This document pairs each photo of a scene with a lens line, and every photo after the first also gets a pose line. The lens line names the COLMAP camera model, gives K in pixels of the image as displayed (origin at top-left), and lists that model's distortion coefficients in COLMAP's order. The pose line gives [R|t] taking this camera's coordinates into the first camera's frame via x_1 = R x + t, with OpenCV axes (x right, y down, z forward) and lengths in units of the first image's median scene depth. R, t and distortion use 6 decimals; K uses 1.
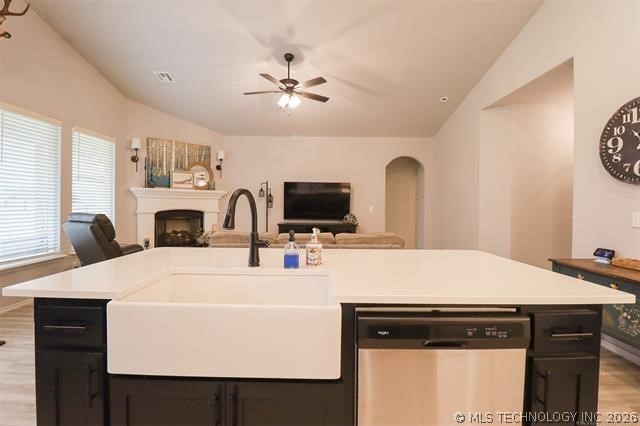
lens RADIAL K [[295.4, 0, 315.7], [0, 295.4, 206.8], [0, 0, 1]] dist [-0.012355, -0.002749]
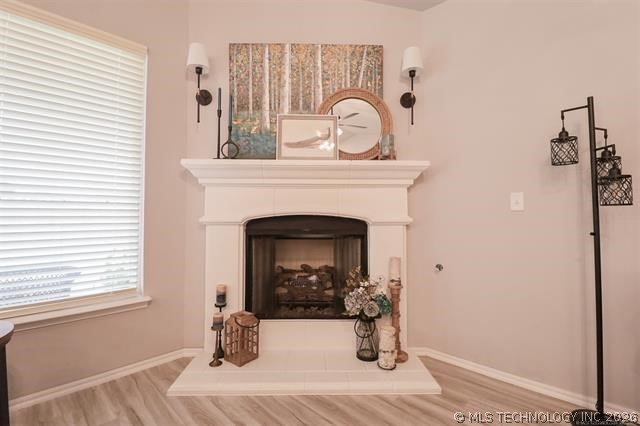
lens RADIAL K [[295.4, 0, 321.9], [0, 295.4, 198.1], [0, 0, 1]] dist [-0.012355, -0.002749]
pose [[0.735537, -0.043856, -0.676064, -0.186260], [0.003713, 0.998149, -0.060710, 0.011187], [0.677475, 0.042144, 0.734338, 0.747449]]
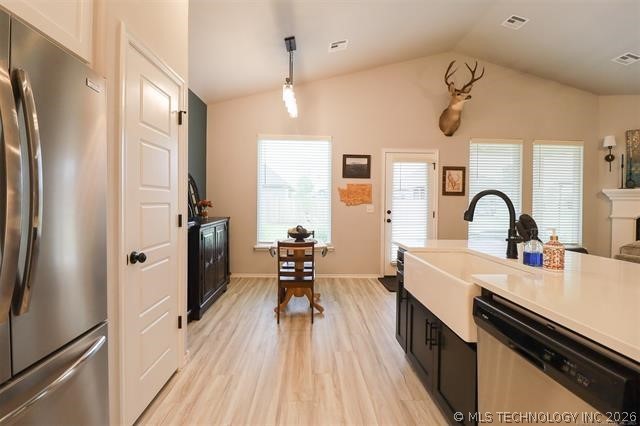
lens RADIAL K [[295.4, 0, 323.6], [0, 295.4, 202.2], [0, 0, 1]] dist [-0.012355, -0.002749]
pose [[0.072431, -0.010866, -0.997314, 0.202981], [-0.022812, 0.999661, -0.012548, 0.004822], [0.997112, 0.023659, 0.072159, 0.050139]]
